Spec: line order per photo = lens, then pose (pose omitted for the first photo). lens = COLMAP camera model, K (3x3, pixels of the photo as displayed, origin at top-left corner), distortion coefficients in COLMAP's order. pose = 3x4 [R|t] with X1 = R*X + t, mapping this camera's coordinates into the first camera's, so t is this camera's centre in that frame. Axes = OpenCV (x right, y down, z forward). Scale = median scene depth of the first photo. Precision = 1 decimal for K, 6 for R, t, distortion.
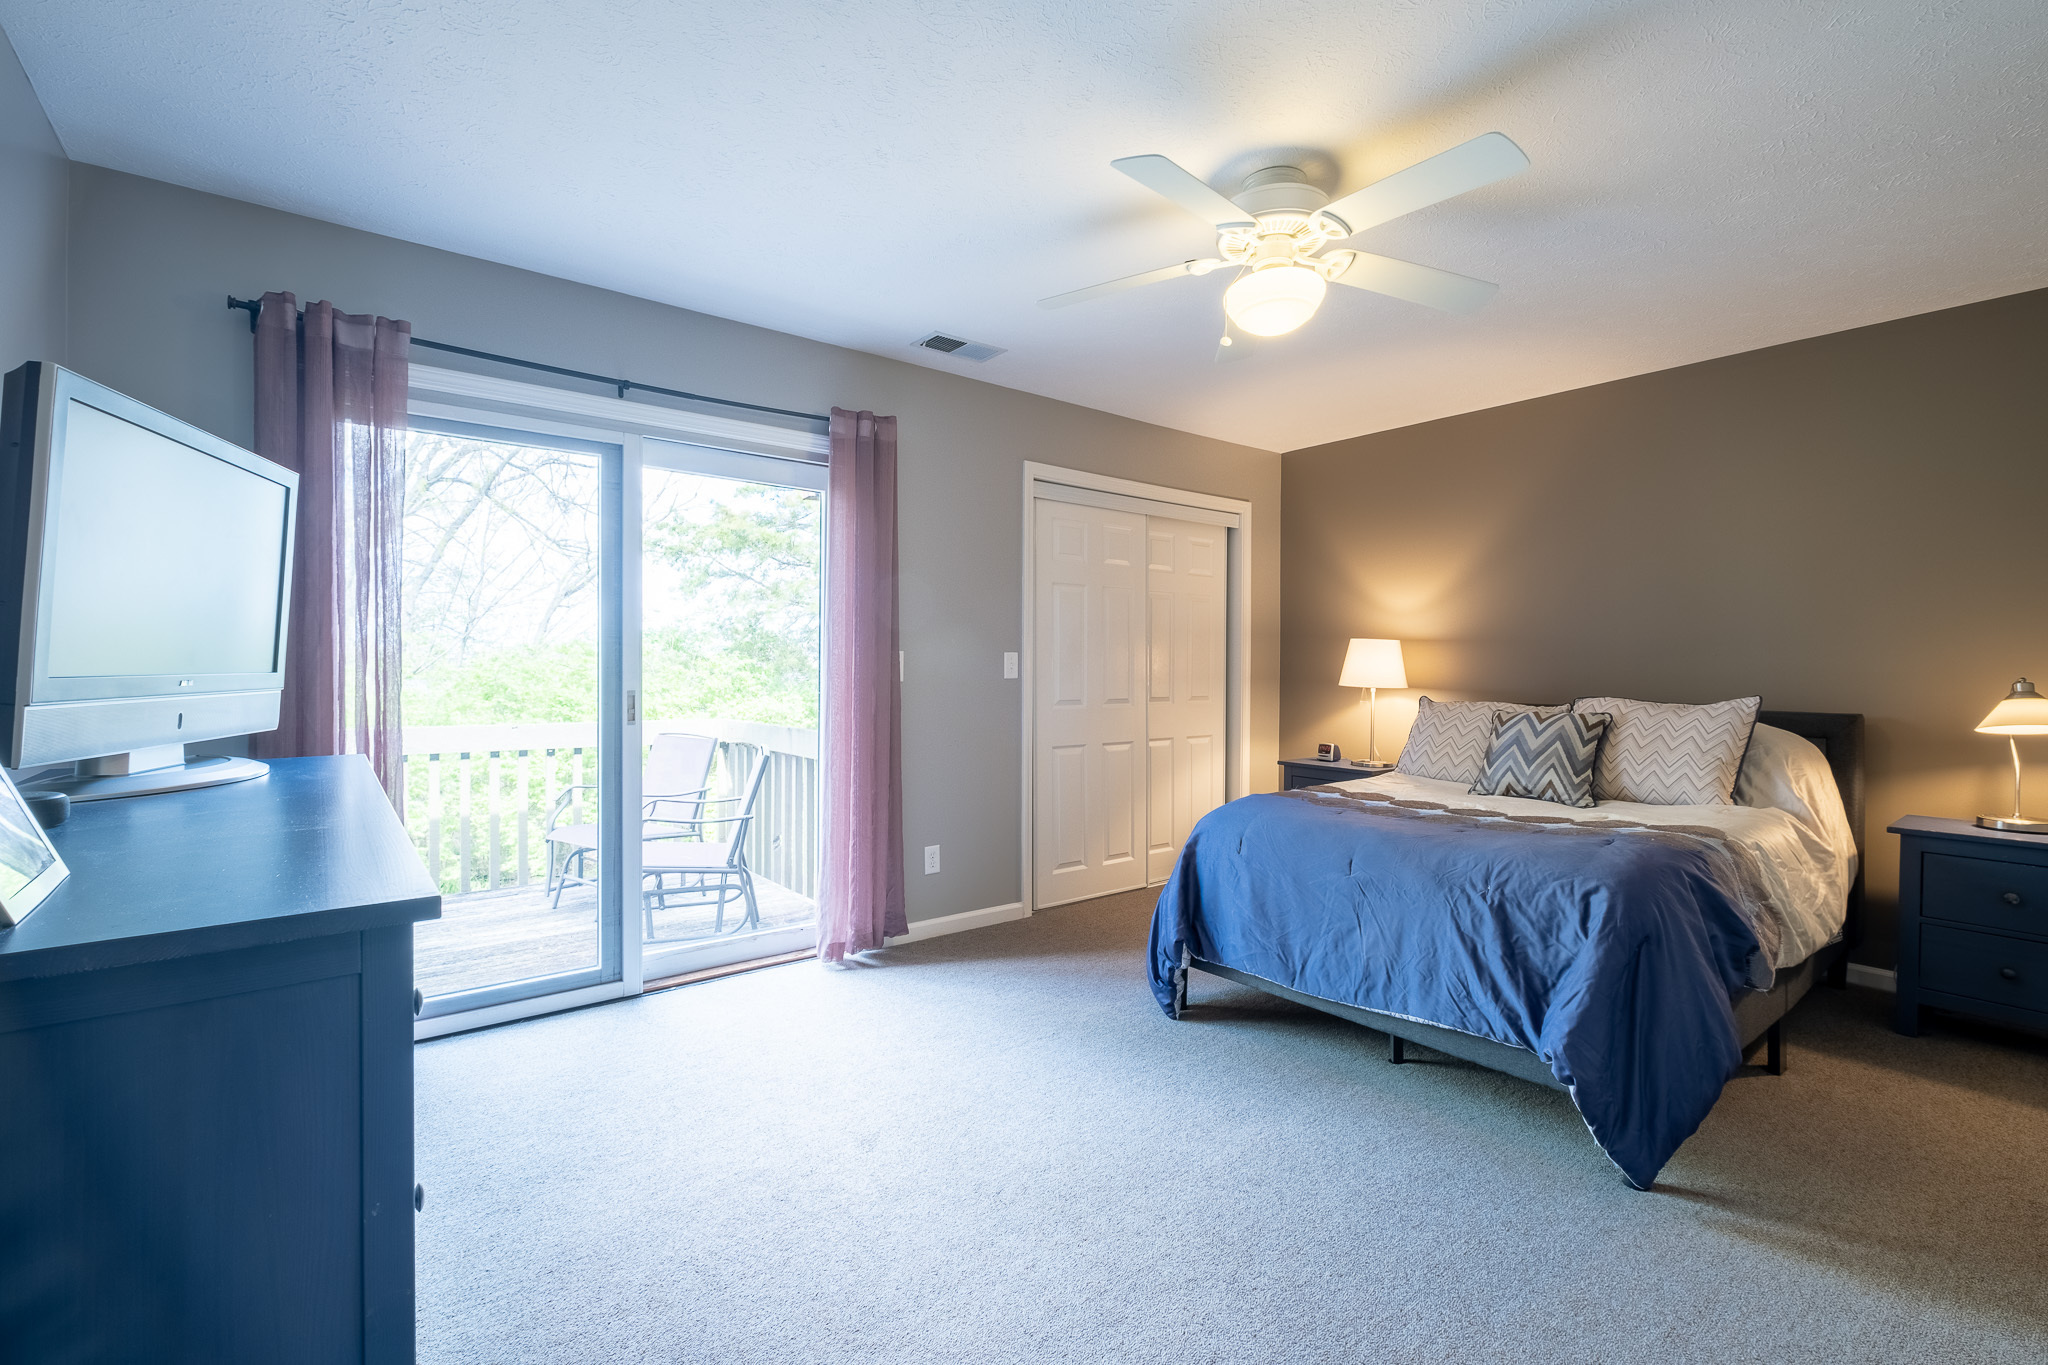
lens RADIAL K [[884.3, 0, 1023.5], [0, 884.3, 677.3], [0, 0, 1]] dist [0.002551, -0.003428]
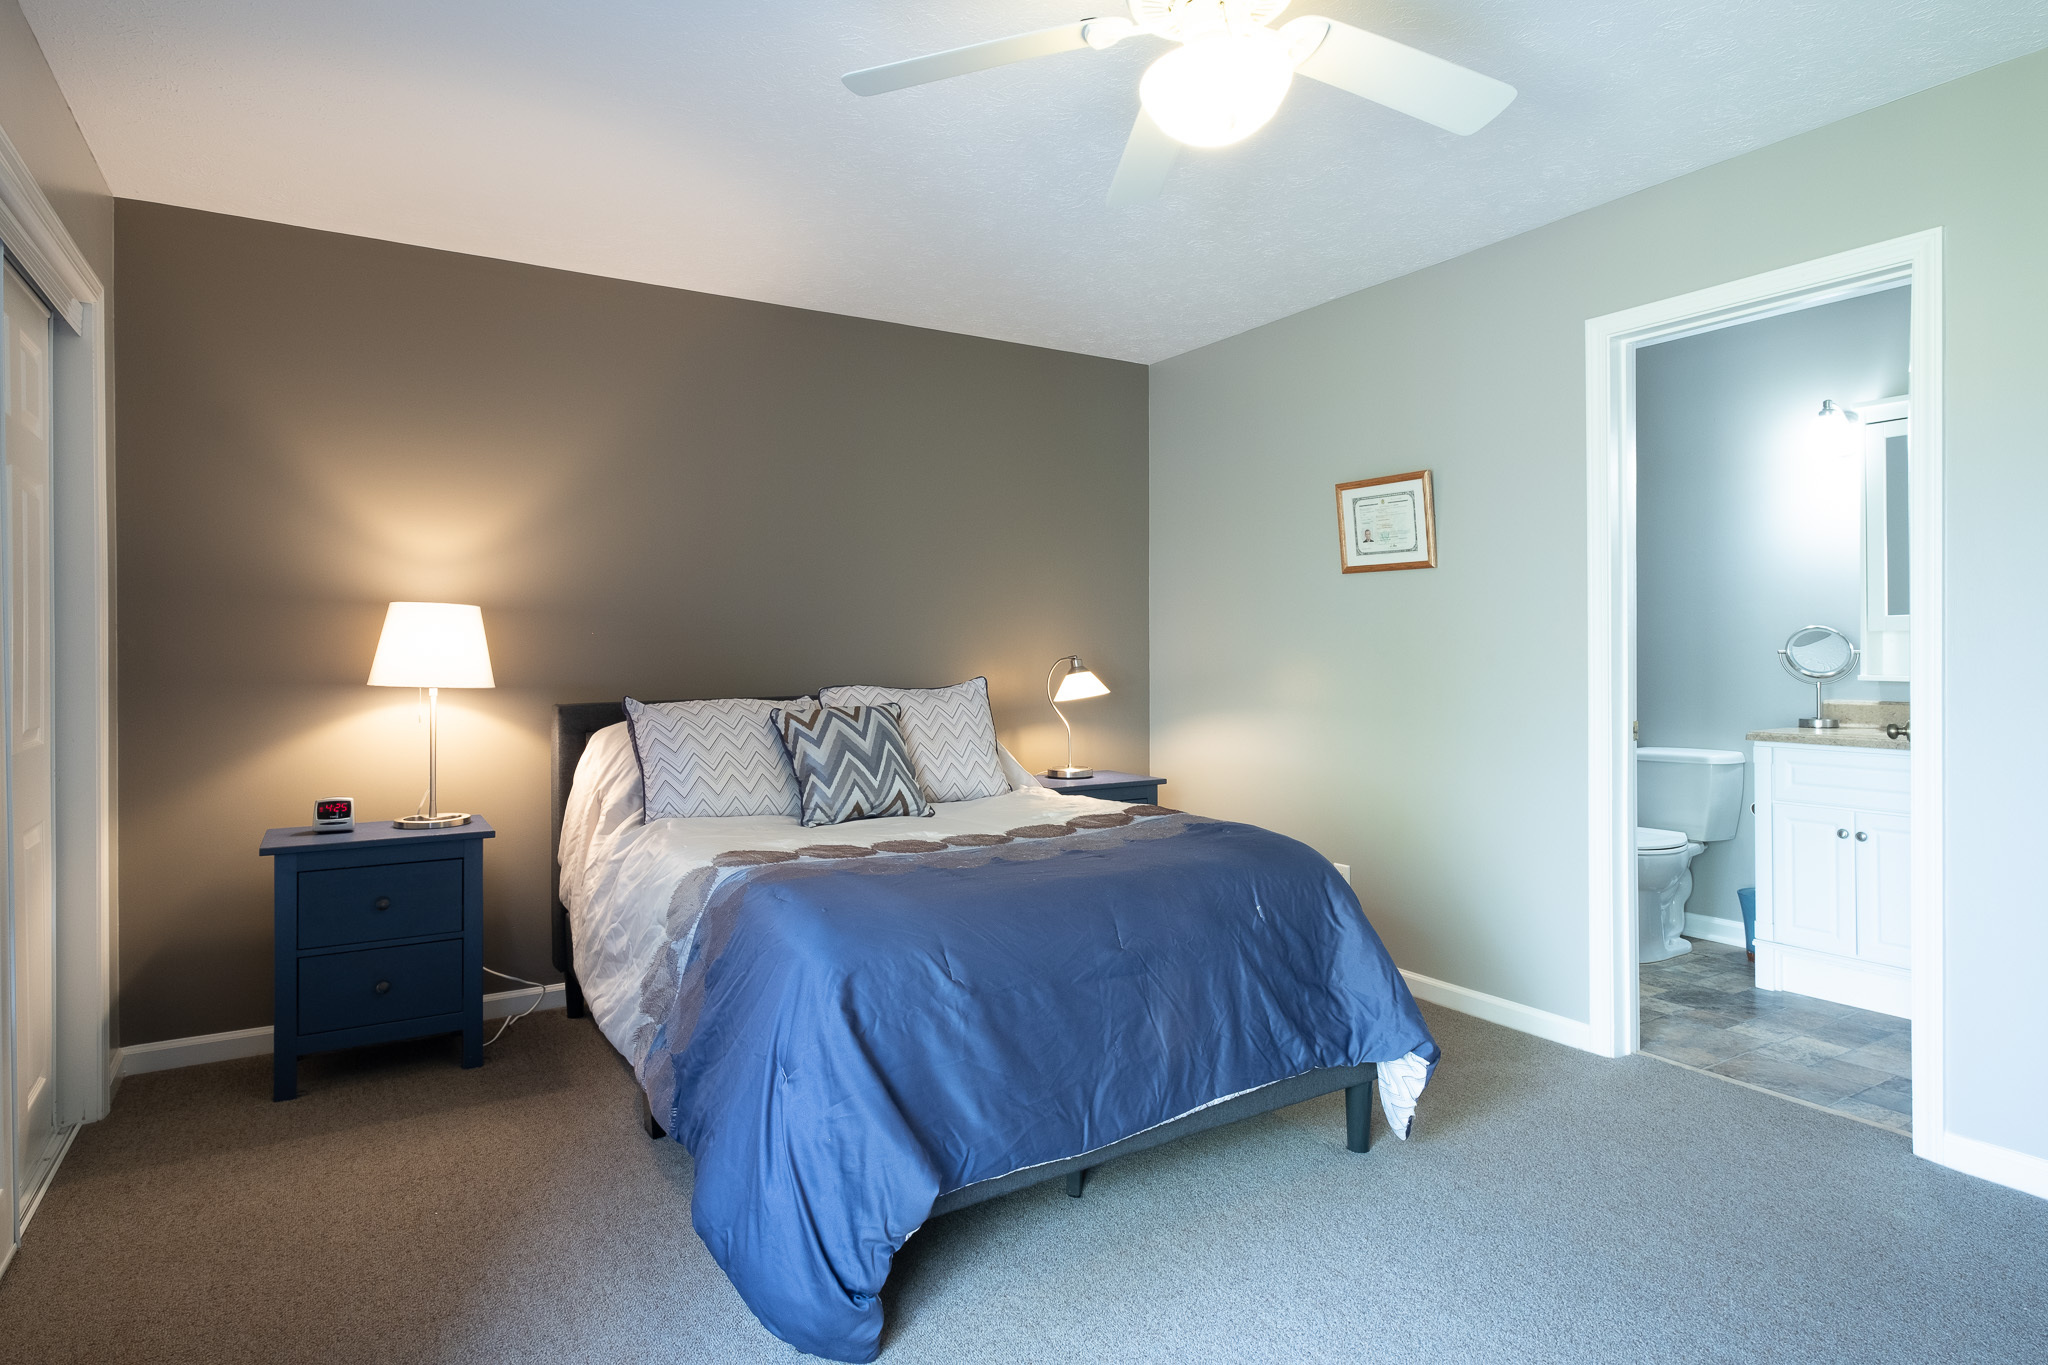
lens RADIAL K [[1138.9, 0, 1030.1], [0, 1138.9, 653.6], [0, 0, 1]] dist [-0.048751, -0.000205]
pose [[0.103388, -0.001840, 0.994639, -0.394674], [0.019946, 0.999801, -0.000224, -0.002987], [-0.994441, 0.019862, 0.103405, 0.755554]]
